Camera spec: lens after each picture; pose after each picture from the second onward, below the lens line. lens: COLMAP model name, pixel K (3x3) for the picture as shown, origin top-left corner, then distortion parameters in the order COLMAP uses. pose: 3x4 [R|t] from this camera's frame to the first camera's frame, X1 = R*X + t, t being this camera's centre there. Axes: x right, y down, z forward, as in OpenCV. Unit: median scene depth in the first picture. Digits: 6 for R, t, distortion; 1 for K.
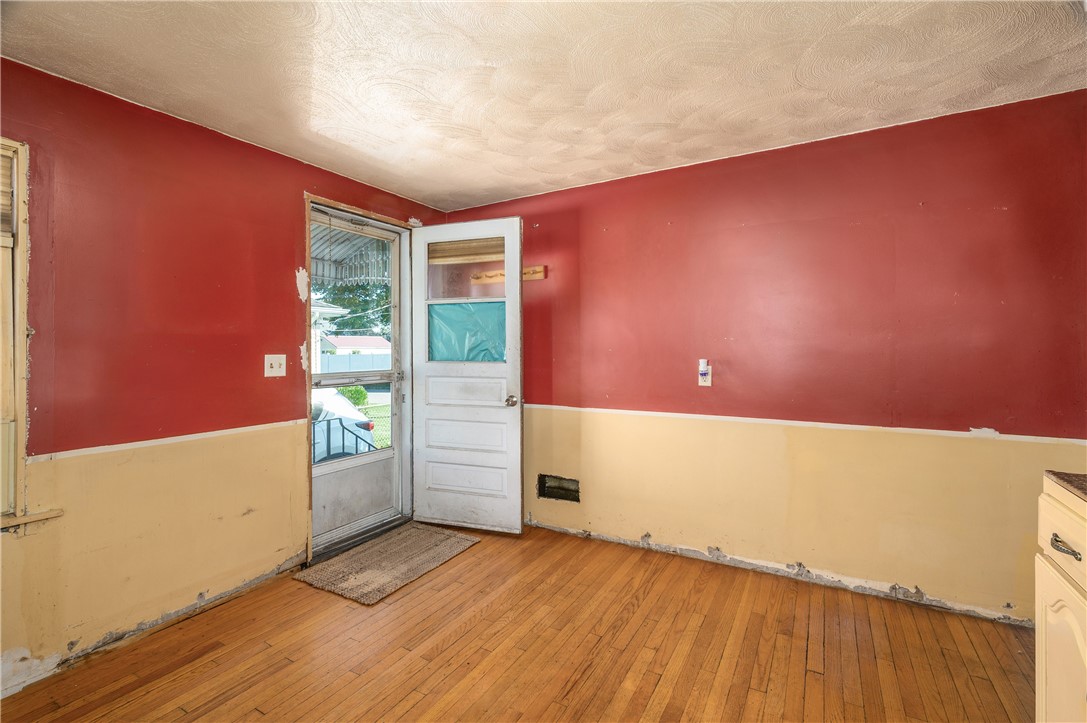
lens RADIAL K [[492.4, 0, 525.7], [0, 492.4, 347.7], [0, 0, 1]] dist [0.007996, -0.001984]
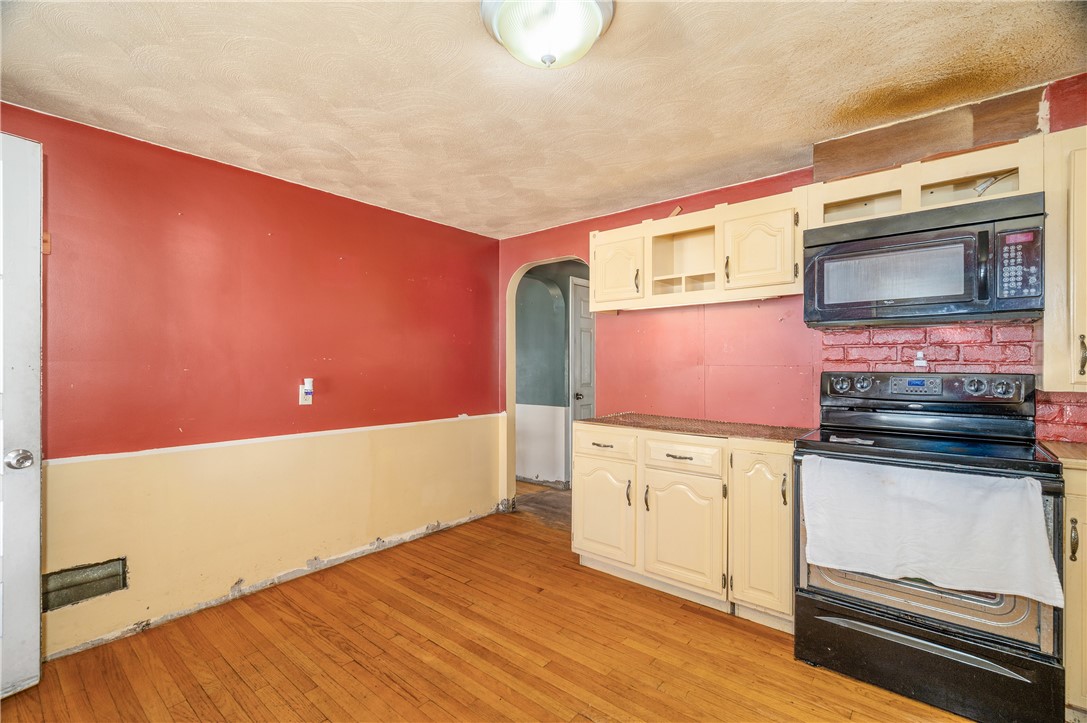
lens RADIAL K [[492.4, 0, 541.1], [0, 492.4, 363.3], [0, 0, 1]] dist [0.007996, -0.001984]
pose [[0.154100, 0.011038, 0.987994, -0.670145], [-0.001250, 0.999939, -0.010977, 0.002834], [-0.988054, 0.000457, 0.154105, 0.417316]]
